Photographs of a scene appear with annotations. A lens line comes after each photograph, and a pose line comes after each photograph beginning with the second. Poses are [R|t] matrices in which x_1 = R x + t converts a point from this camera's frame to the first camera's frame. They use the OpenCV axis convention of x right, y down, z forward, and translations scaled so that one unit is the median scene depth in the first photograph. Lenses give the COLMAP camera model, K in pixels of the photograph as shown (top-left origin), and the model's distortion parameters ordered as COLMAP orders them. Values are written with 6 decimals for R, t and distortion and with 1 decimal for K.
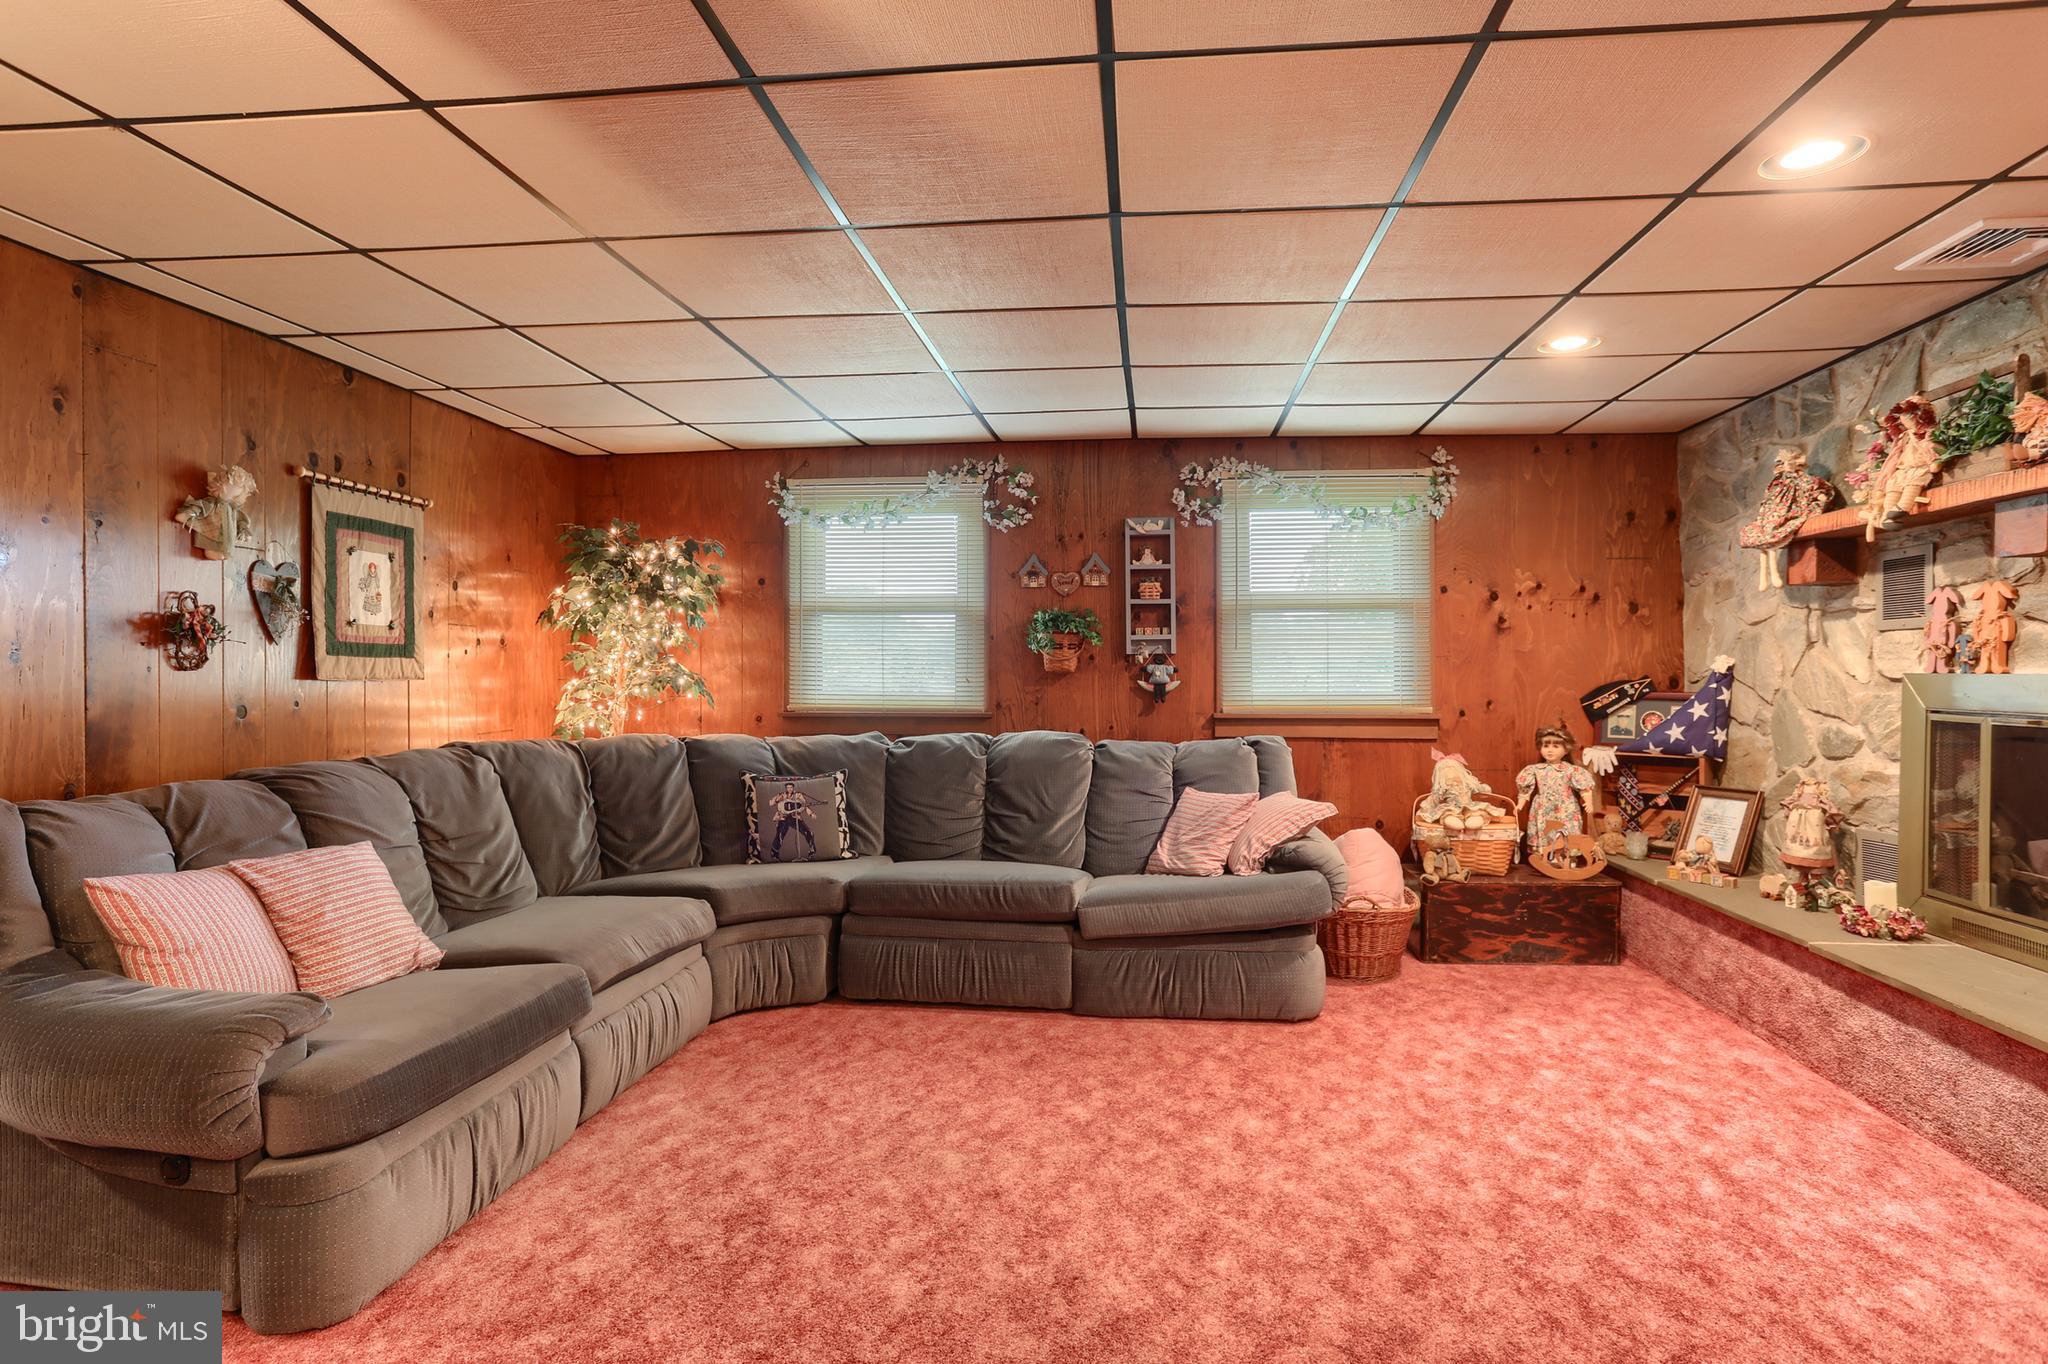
lens RADIAL K [[1056.4, 0, 1025.4], [0, 1056.4, 676.0], [0, 0, 1]] dist [-0.065205, 0.033265]
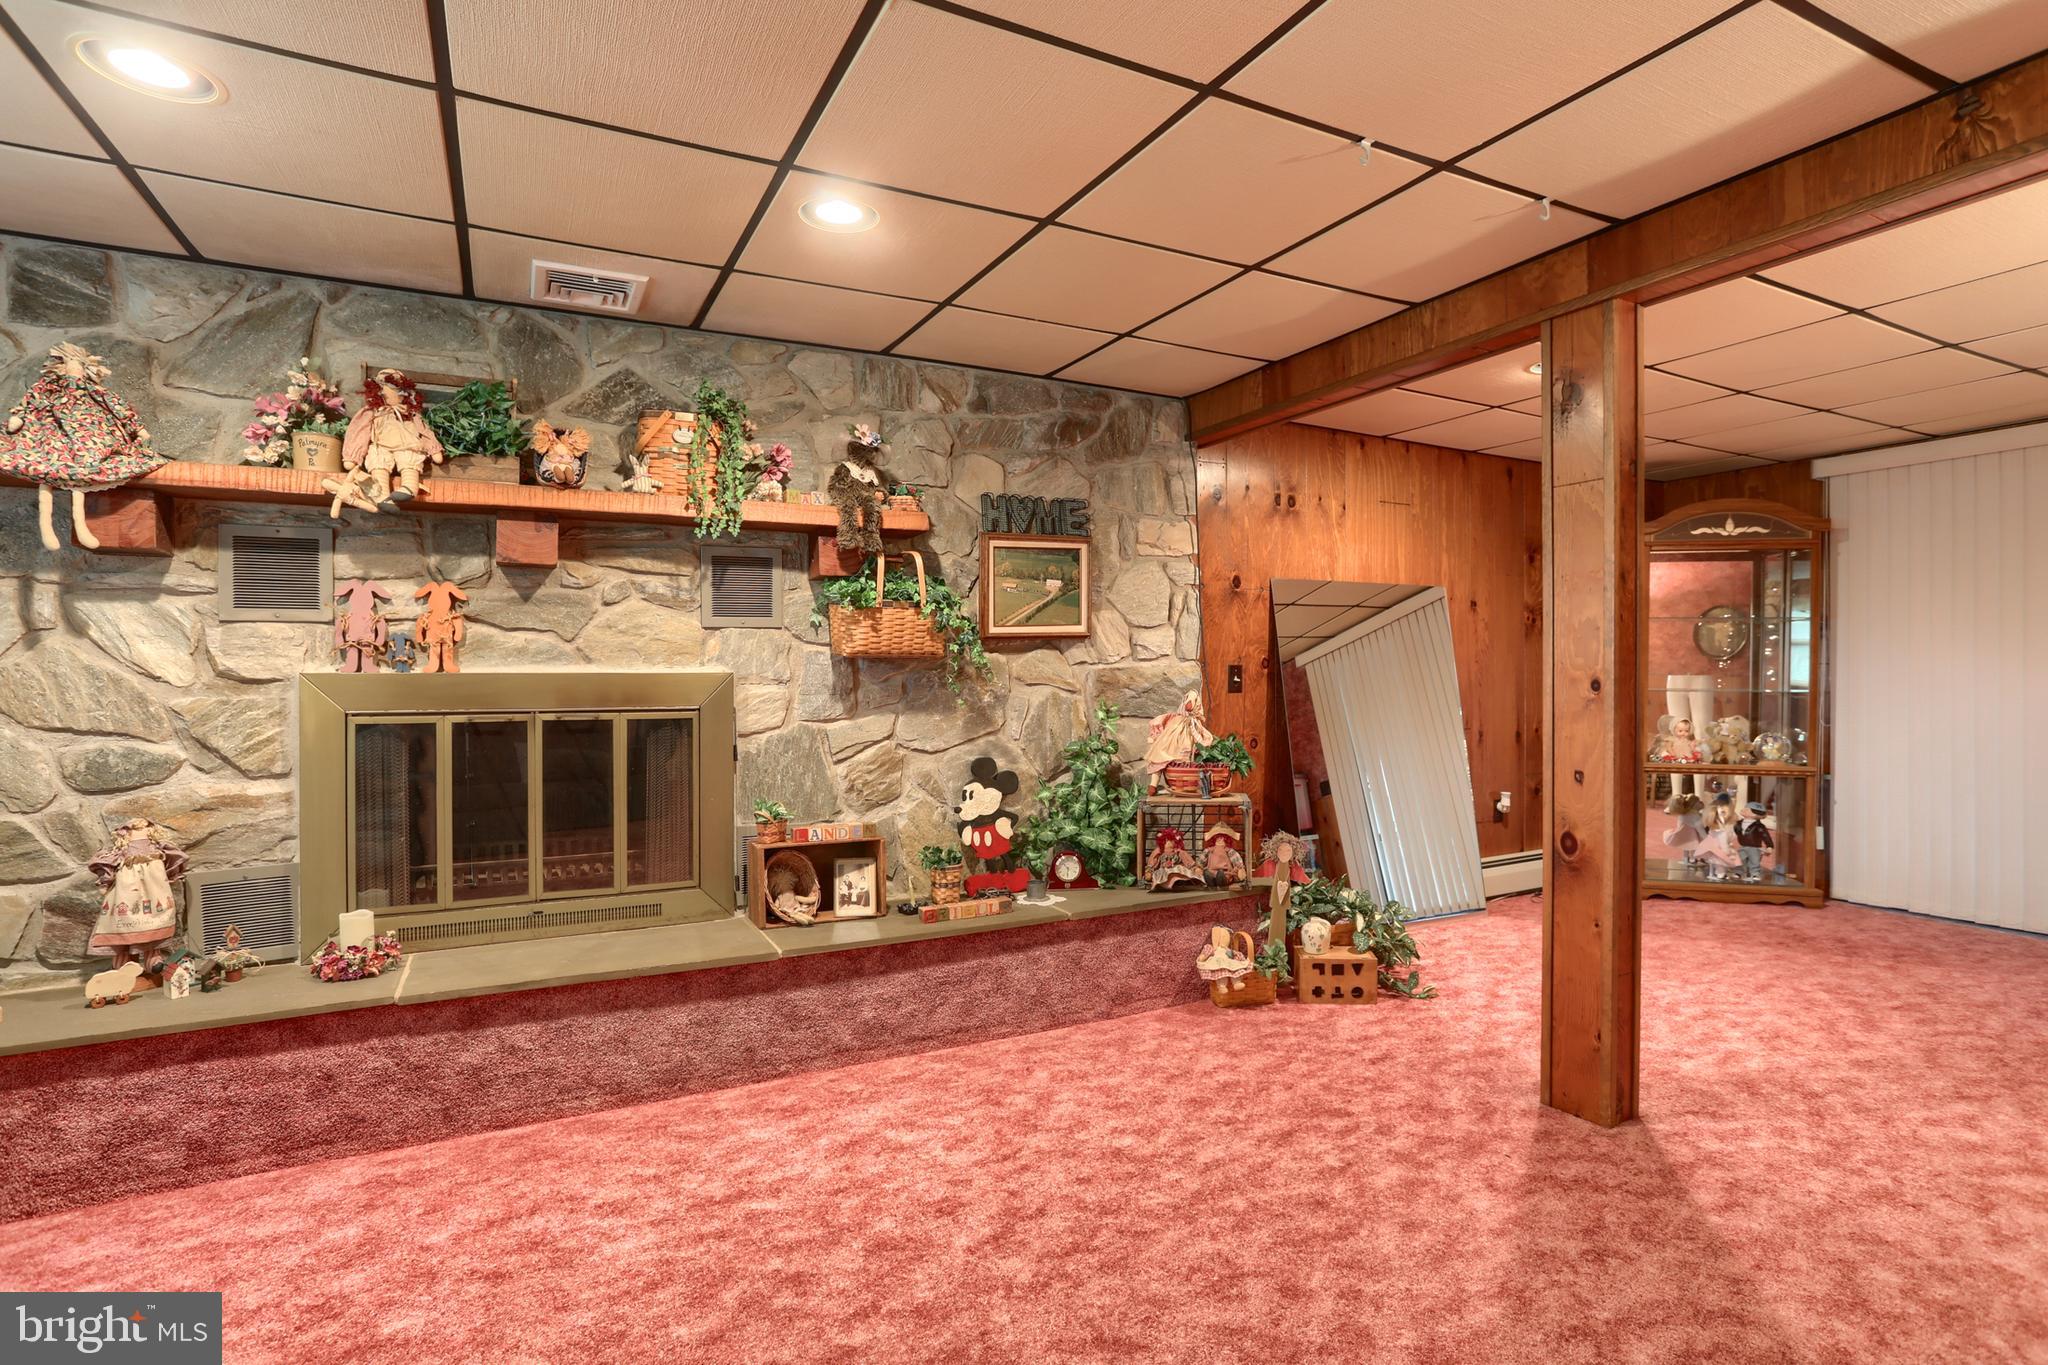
lens RADIAL K [[1017.4, 0, 1039.9], [0, 1017.4, 677.4], [0, 0, 1]] dist [-0.060889, 0.034664]
pose [[-0.562749, 0.001753, 0.826626, -0.167649], [0.010253, 0.999936, 0.004860, 0.003115], [-0.826565, 0.011211, -0.562730, 0.879597]]
